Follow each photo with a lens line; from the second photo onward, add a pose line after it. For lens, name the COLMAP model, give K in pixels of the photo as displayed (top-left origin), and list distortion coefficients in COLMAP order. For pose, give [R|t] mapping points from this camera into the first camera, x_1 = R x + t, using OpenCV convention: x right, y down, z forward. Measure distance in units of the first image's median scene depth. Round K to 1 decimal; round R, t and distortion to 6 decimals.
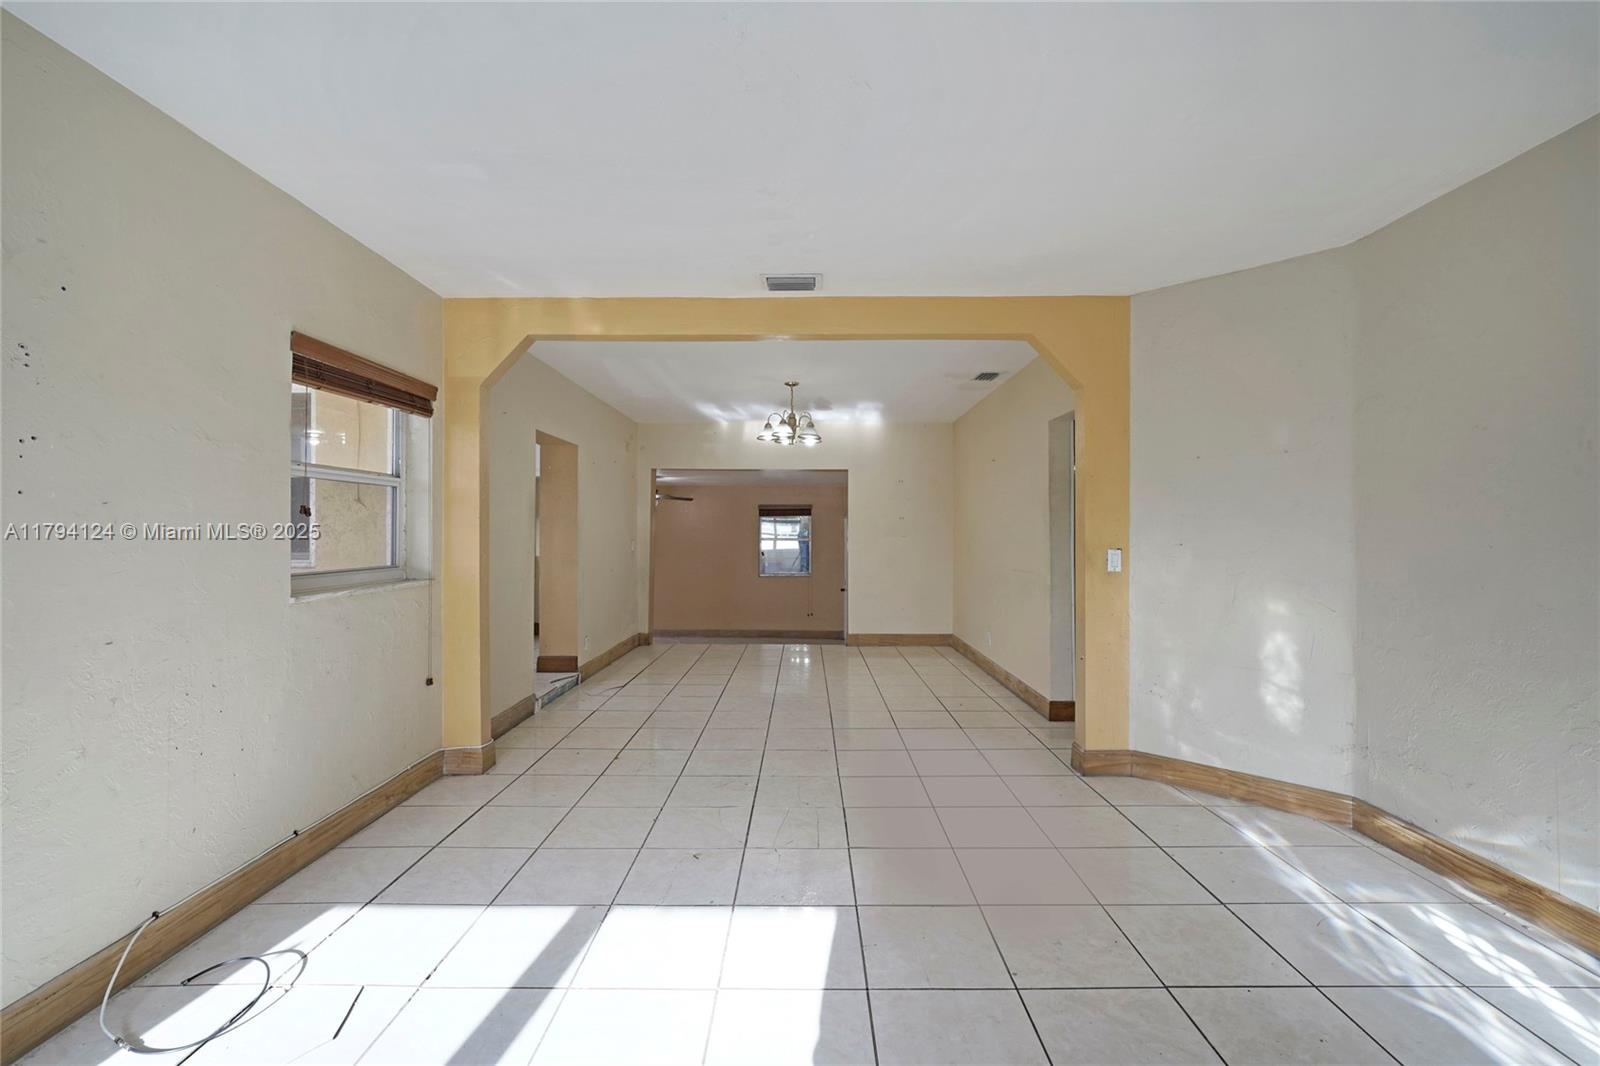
lens RADIAL K [[674.5, 0, 798.1], [0, 674.5, 525.1], [0, 0, 1]] dist [0.000309, 0.000006]
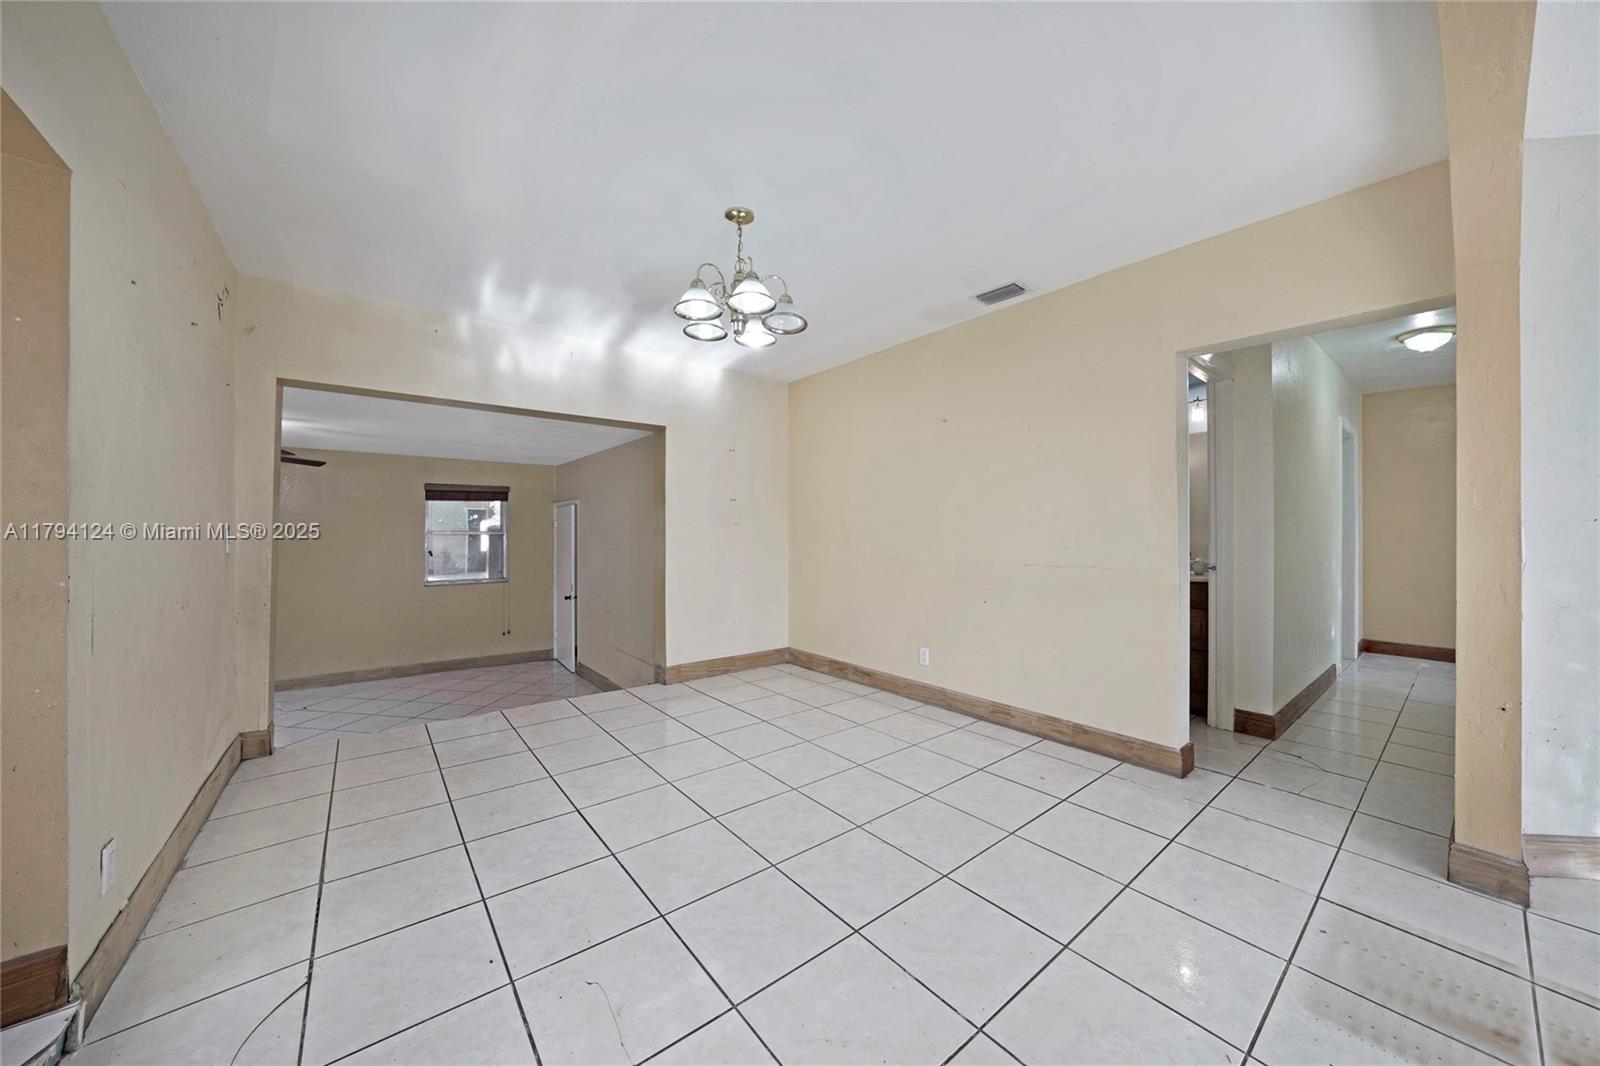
lens RADIAL K [[554.4, 0, 800.0], [0, 554.4, 533.0], [0, 0, 1]] dist [-0.019883, 0.003918]
pose [[0.776222, -0.002123, 0.630456, -0.183141], [-0.006910, 0.999906, 0.011876, 0.018770], [-0.630421, -0.013575, 0.776134, 0.503820]]
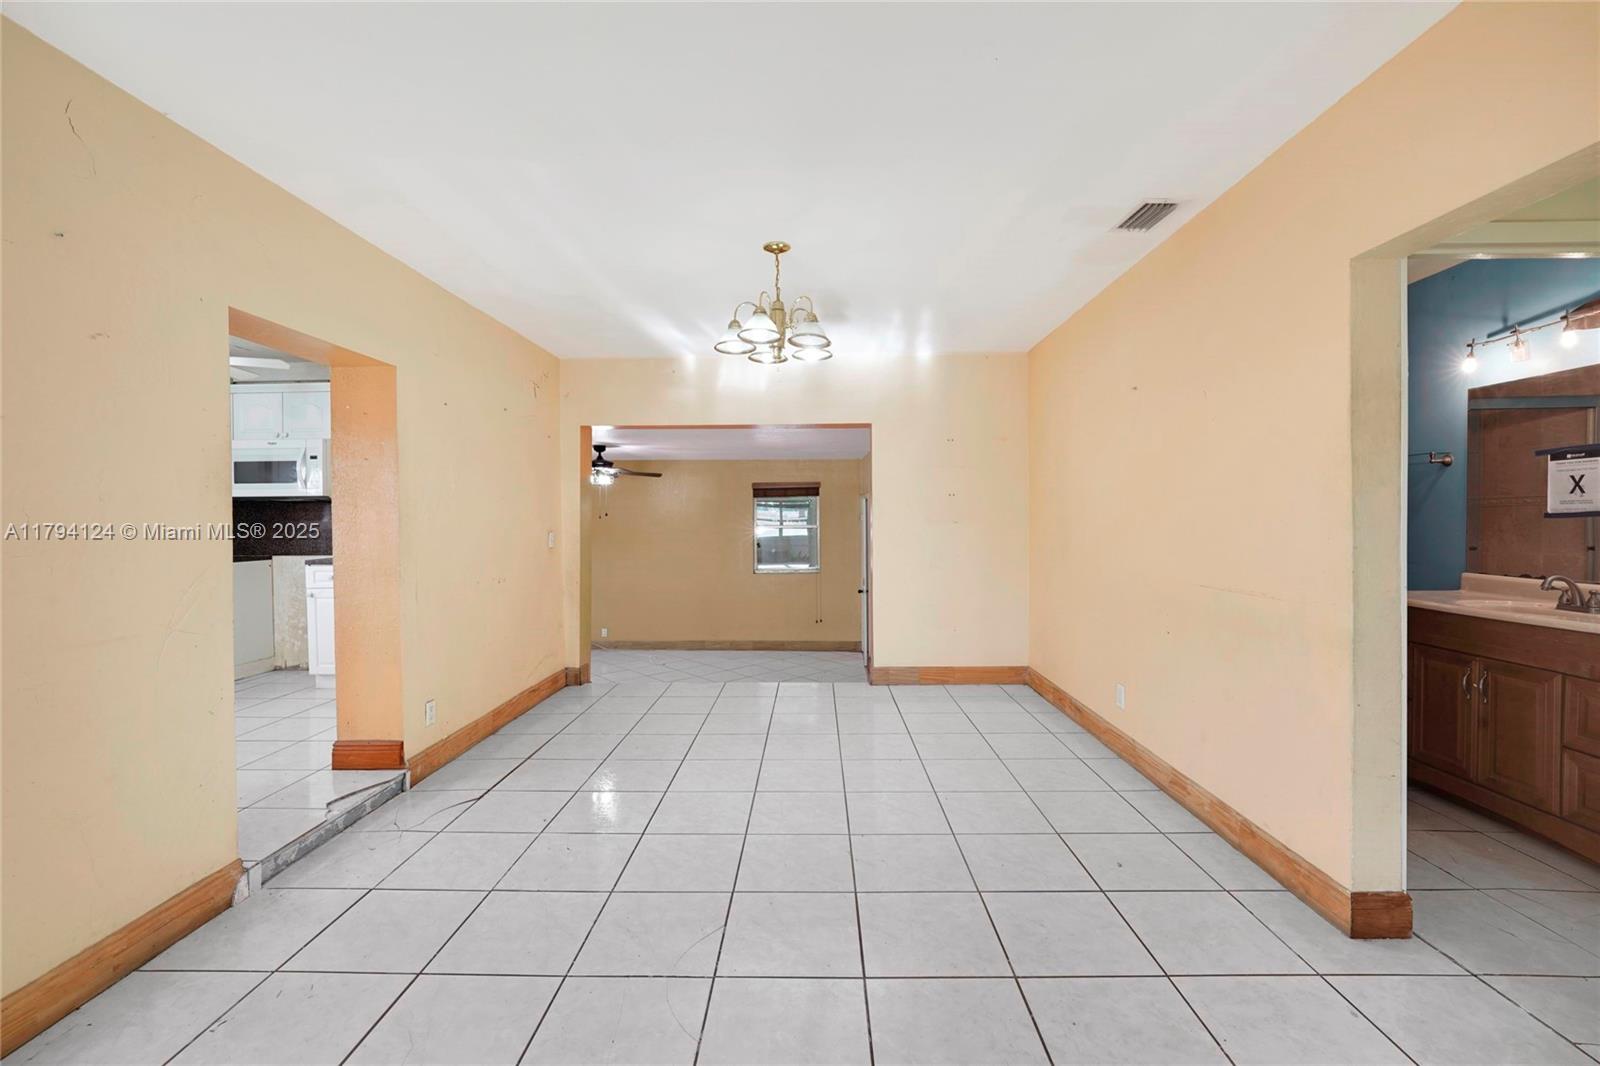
lens RADIAL K [[664.8, 0, 800.0], [0, 664.8, 533.0], [0, 0, 1]] dist [-0.000284, -0.000059]
pose [[0.999875, -0.009364, -0.012718, 0.010972], [0.009798, 0.999356, 0.034522, 0.003325], [0.012387, -0.034642, 0.999323, 0.353019]]
